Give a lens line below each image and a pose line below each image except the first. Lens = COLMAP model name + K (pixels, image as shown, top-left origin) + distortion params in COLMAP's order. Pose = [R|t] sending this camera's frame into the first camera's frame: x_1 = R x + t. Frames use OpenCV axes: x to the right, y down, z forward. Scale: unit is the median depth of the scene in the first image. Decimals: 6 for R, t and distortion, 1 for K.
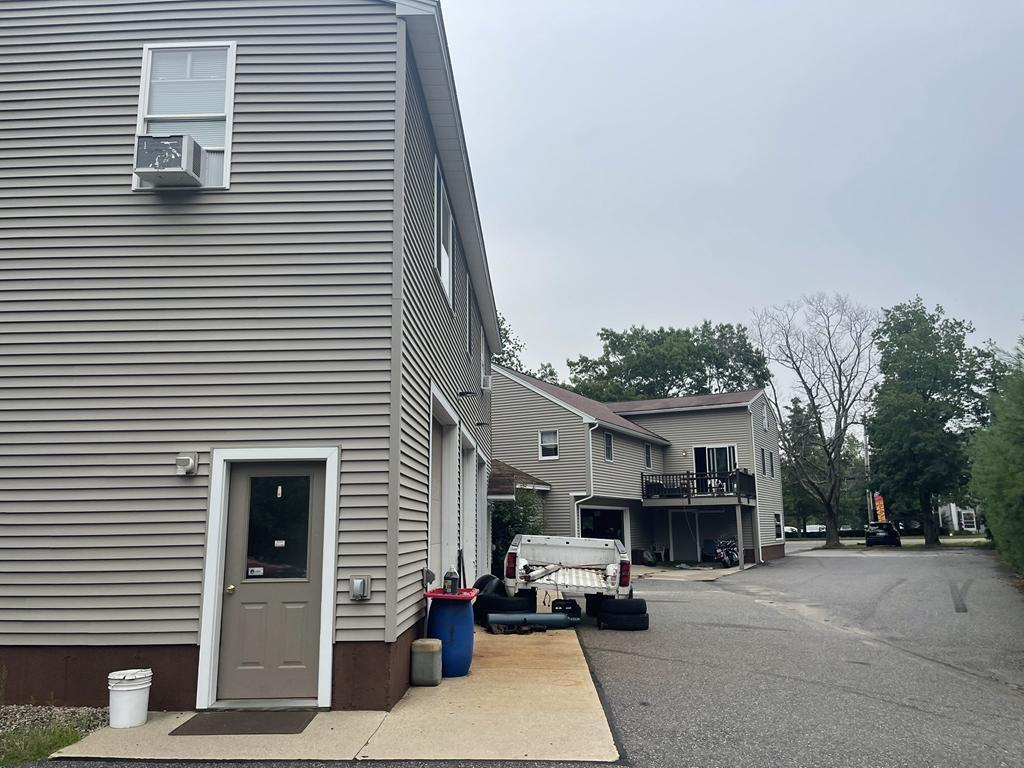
lens RADIAL K [[776.3, 0, 517.7], [0, 776.3, 392.4], [0, 0, 1]] dist [0.056458, -0.074266]
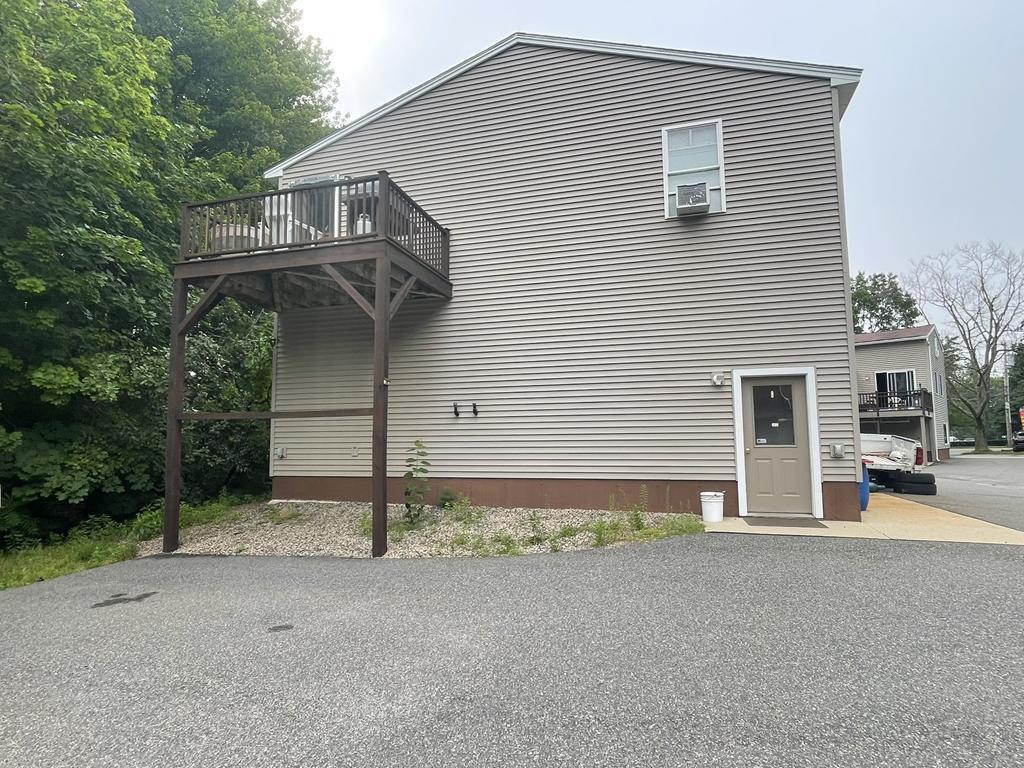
lens RADIAL K [[577.8, 0, 506.3], [0, 577.8, 390.7], [0, 0, 1]] dist [-0.002575, 0.000562]
pose [[0.965373, -0.019340, -0.260157, -0.120471], [0.041246, 0.996020, 0.079010, -0.000333], [0.257593, -0.087005, 0.962328, -0.075510]]
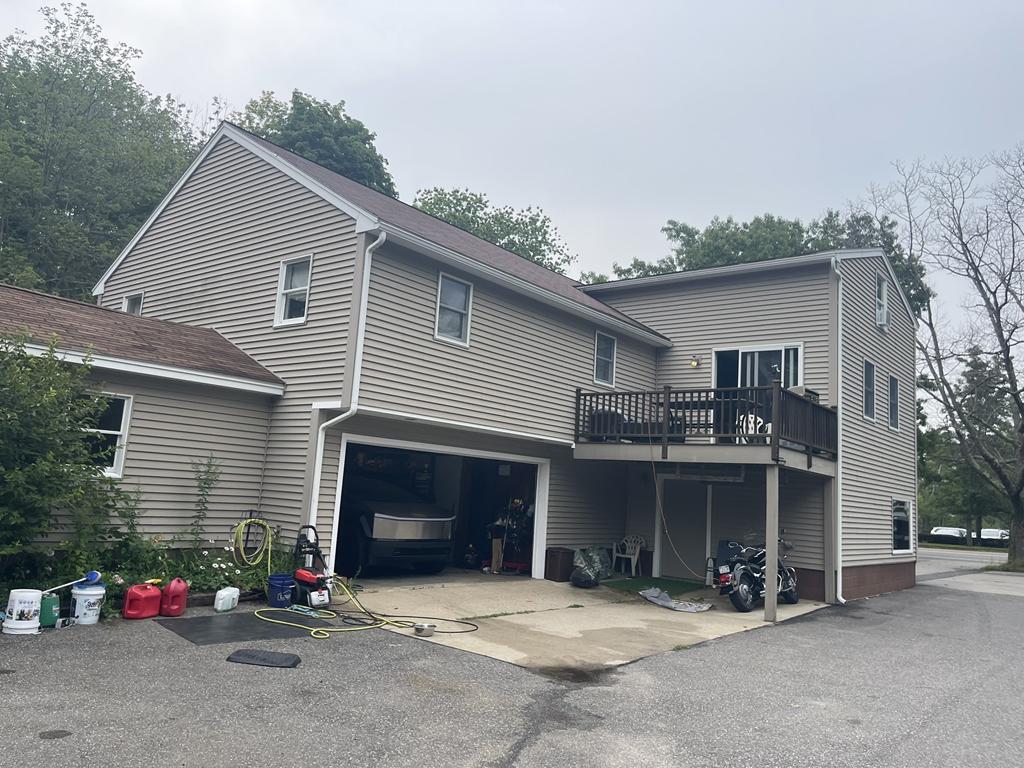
lens RADIAL K [[776.3, 0, 505.4], [0, 776.3, 379.9], [0, 0, 1]] dist [0.056458, -0.074266]
pose [[0.977345, 0.046743, -0.206427, 0.213126], [-0.042458, 0.998782, 0.025142, 0.087722], [0.207351, -0.015808, 0.978139, 0.526859]]
